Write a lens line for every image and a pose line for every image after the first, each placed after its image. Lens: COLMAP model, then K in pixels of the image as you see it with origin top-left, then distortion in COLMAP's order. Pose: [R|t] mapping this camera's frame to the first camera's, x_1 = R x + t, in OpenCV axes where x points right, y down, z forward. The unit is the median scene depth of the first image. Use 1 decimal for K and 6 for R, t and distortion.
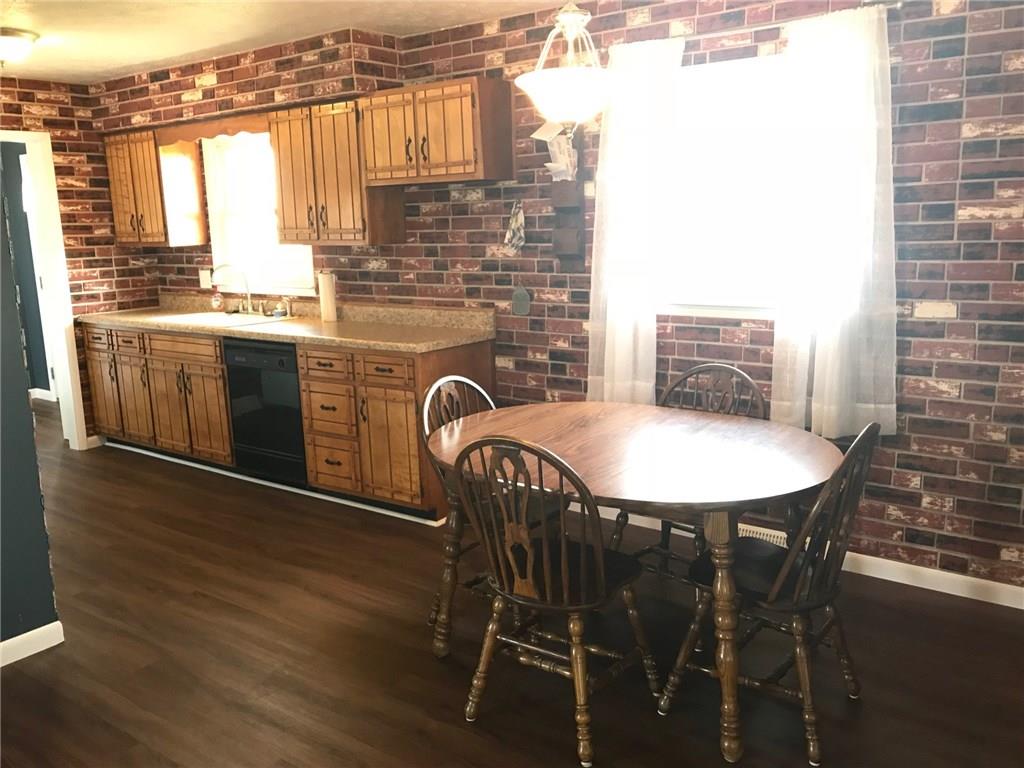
lens RADIAL K [[850.9, 0, 492.2], [0, 850.9, 384.6], [0, 0, 1]] dist [0.065360, -0.084101]
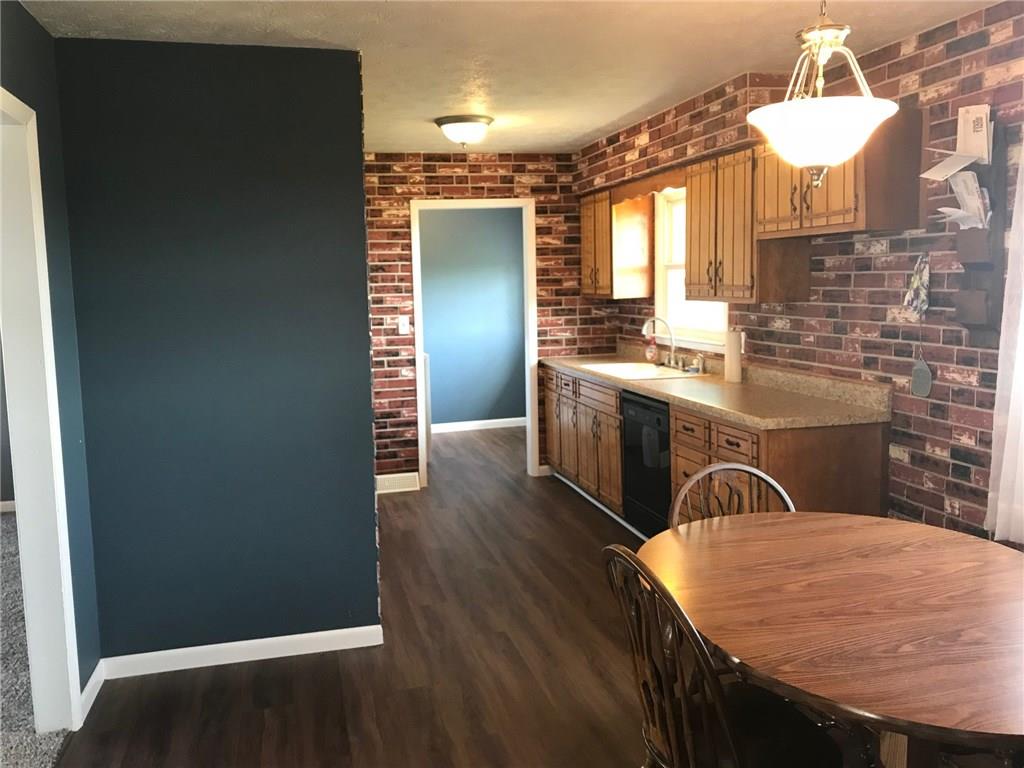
lens RADIAL K [[850.9, 0, 492.2], [0, 850.9, 384.6], [0, 0, 1]] dist [0.065360, -0.084101]
pose [[0.771397, 0.085557, -0.630577, 0.210245], [-0.114483, 0.993411, -0.005263, -0.039197], [0.625972, 0.076250, 0.776109, 0.119859]]
